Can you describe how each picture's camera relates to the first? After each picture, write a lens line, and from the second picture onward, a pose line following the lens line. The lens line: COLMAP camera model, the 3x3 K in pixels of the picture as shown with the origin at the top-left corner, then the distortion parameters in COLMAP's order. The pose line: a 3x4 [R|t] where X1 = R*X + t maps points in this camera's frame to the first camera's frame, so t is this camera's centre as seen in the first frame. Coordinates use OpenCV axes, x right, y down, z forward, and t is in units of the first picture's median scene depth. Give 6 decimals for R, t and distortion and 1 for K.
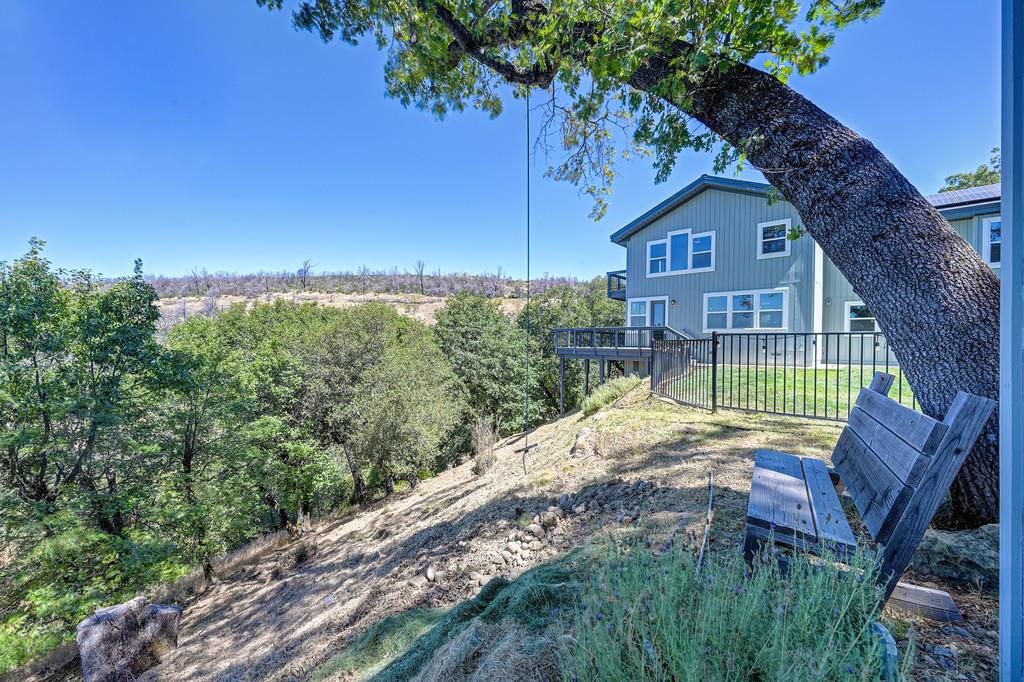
lens RADIAL K [[409.5, 0, 513.3], [0, 409.5, 343.5], [0, 0, 1]] dist [-0.000004, 0.000194]
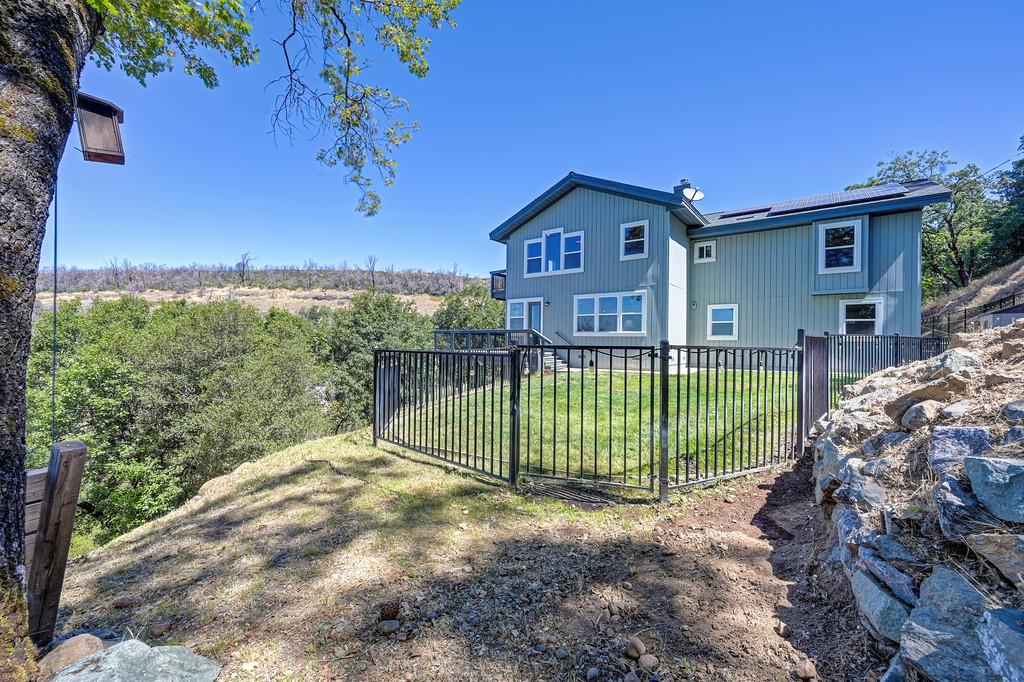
lens RADIAL K [[413.9, 0, 521.1], [0, 413.9, 339.5], [0, 0, 1]] dist [-0.002206, -0.000083]
pose [[0.994476, -0.001570, 0.104952, 0.213599], [0.002125, 0.999984, -0.005173, -0.011739], [-0.104943, 0.005367, 0.994464, 0.039810]]
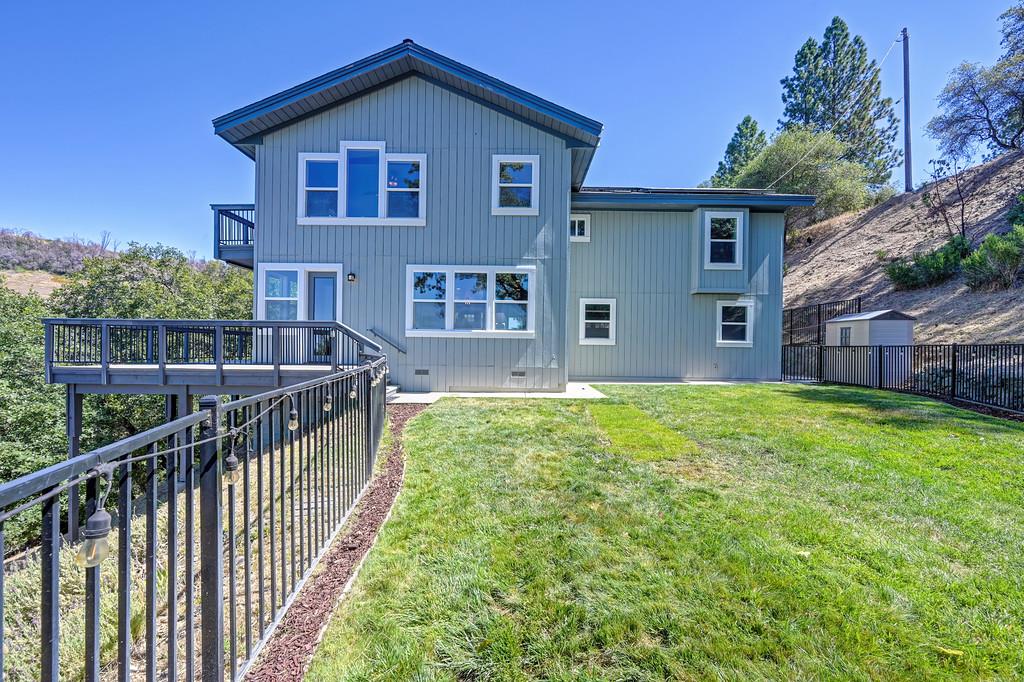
lens RADIAL K [[403.2, 0, 515.2], [0, 403.2, 350.2], [0, 0, 1]] dist [0.001035, 0.000321]
pose [[0.738392, -0.007228, 0.674333, 0.184399], [-0.002226, 0.999911, 0.013156, -0.013129], [-0.674368, -0.011215, 0.738310, 0.447791]]
